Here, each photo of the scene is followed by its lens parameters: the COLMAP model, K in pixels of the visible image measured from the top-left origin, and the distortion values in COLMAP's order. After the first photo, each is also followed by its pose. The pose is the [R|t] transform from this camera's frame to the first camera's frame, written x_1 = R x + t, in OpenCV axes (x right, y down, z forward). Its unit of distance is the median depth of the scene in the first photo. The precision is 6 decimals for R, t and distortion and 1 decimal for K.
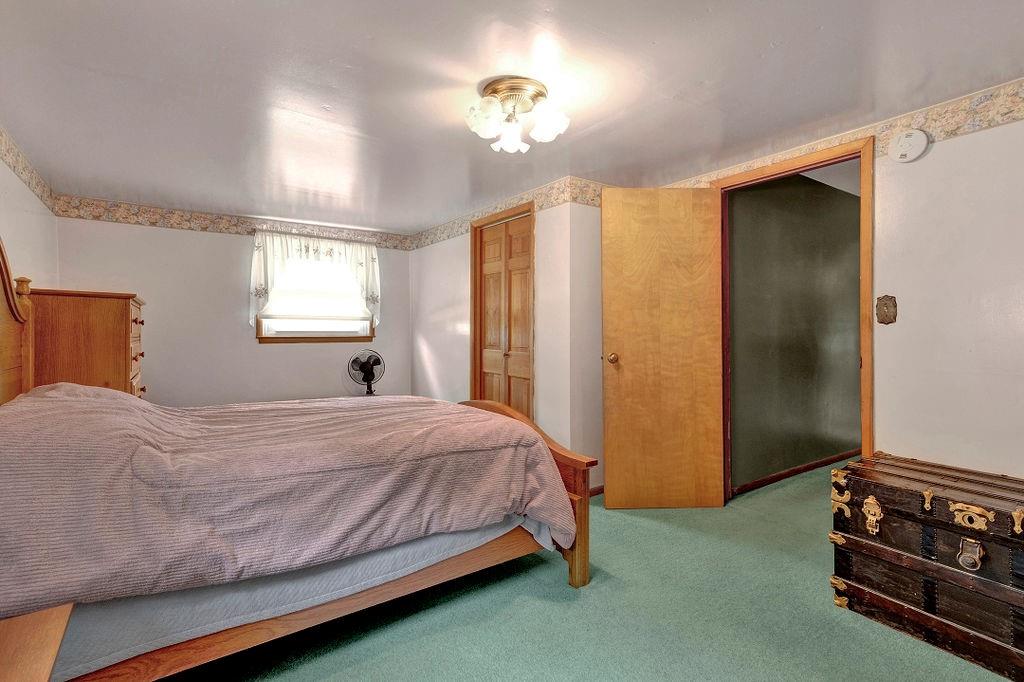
lens RADIAL K [[464.1, 0, 513.7], [0, 464.1, 336.3], [0, 0, 1]] dist [0.006142, 0.000207]
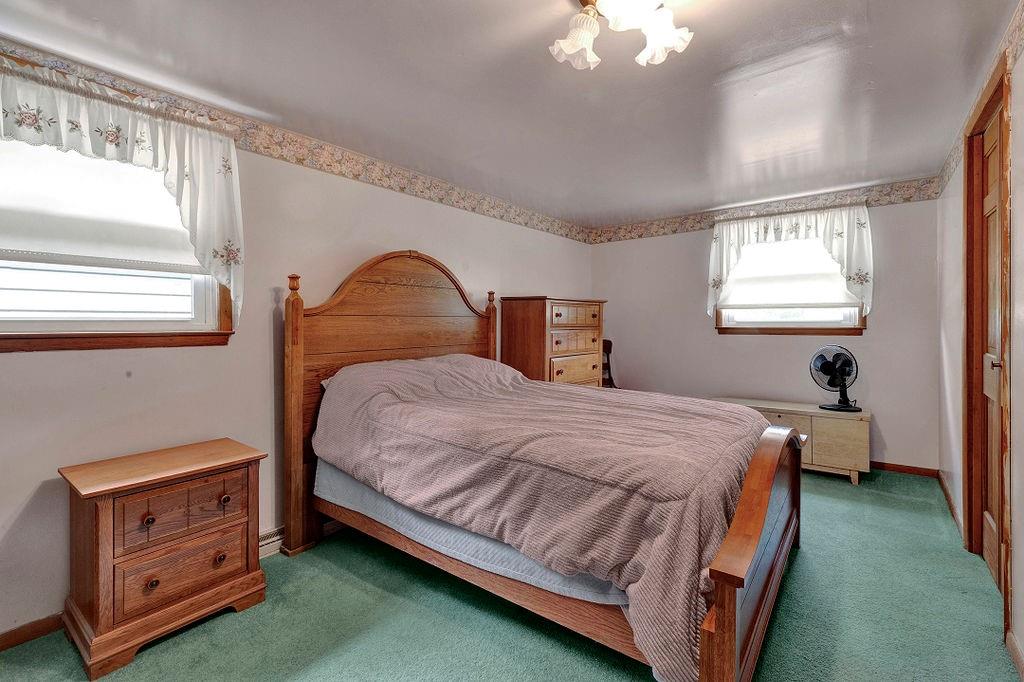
lens RADIAL K [[464.1, 0, 529.1], [0, 464.1, 322.6], [0, 0, 1]] dist [0.006142, 0.000207]
pose [[0.301911, -0.001269, -0.953335, 0.287905], [-0.005006, 0.999983, -0.002917, -0.003842], [0.953323, 0.005653, 0.301900, 0.305937]]
